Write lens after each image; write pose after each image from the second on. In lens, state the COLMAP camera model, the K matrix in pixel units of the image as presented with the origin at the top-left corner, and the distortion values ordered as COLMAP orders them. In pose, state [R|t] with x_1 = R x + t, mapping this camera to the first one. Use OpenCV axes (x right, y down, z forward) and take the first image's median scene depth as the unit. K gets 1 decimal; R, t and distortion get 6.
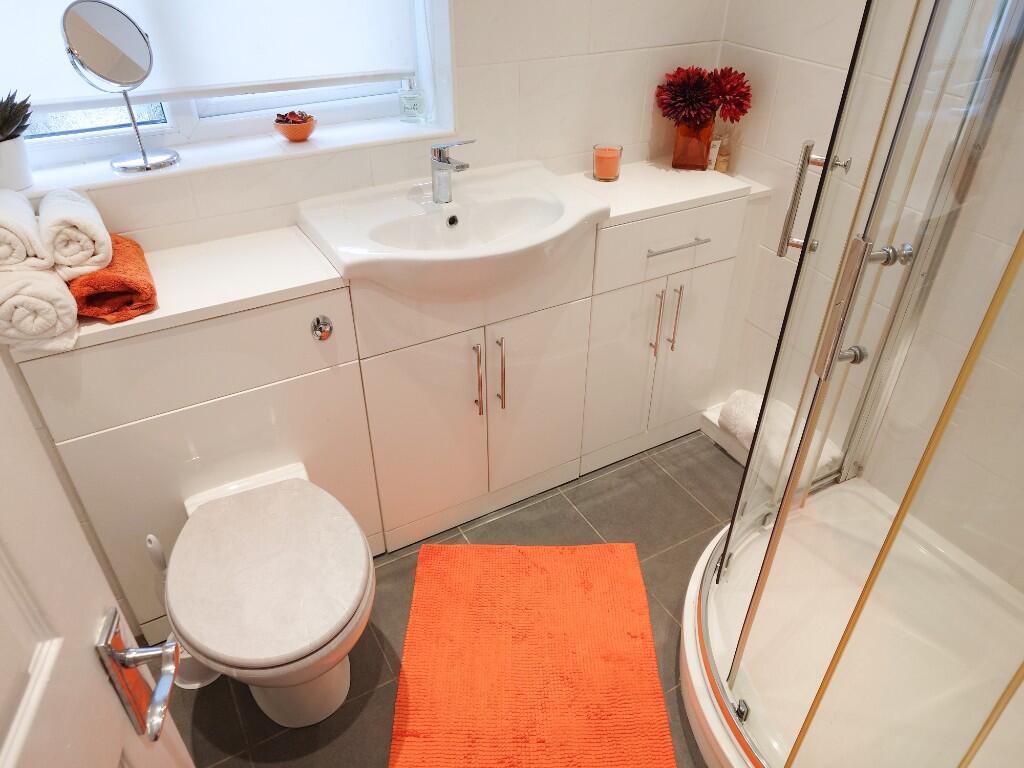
lens RADIAL K [[711.6, 0, 517.1], [0, 711.6, 381.1], [0, 0, 1]] dist [-0.001239, 0.002736]
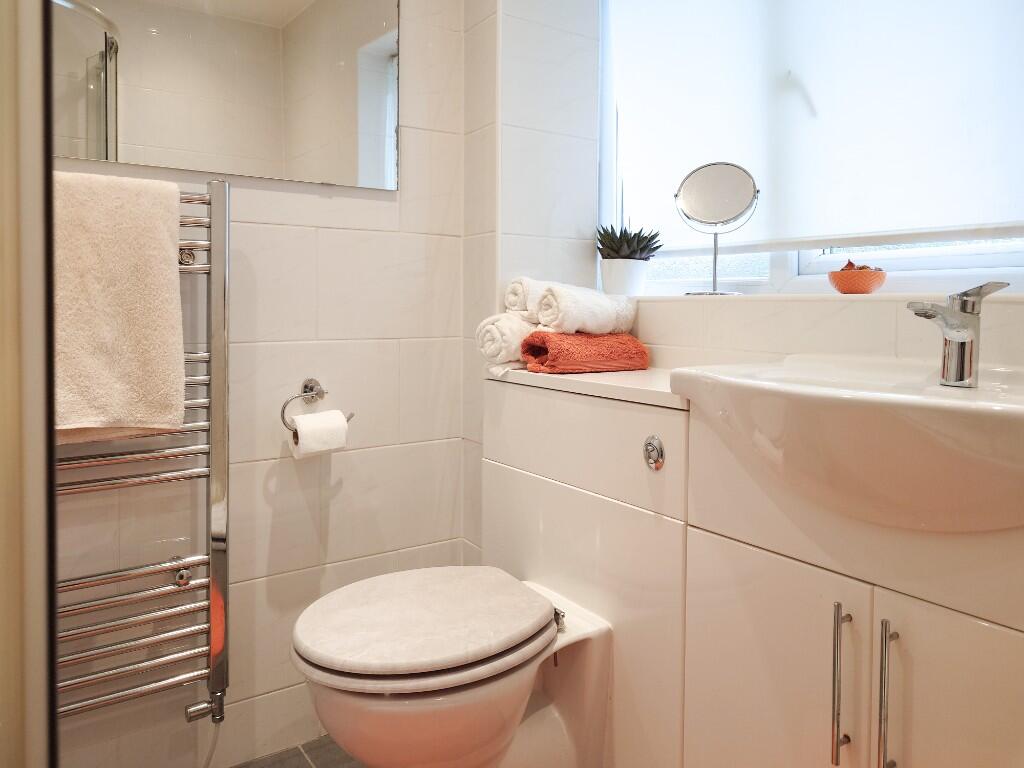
lens RADIAL K [[711.6, 0, 517.1], [0, 711.6, 381.1], [0, 0, 1]] dist [-0.001239, 0.002736]
pose [[0.111036, 0.089402, -0.989787, 0.504708], [-0.586476, 0.809933, 0.007364, -0.056992], [0.802319, 0.579669, 0.142364, 0.723692]]
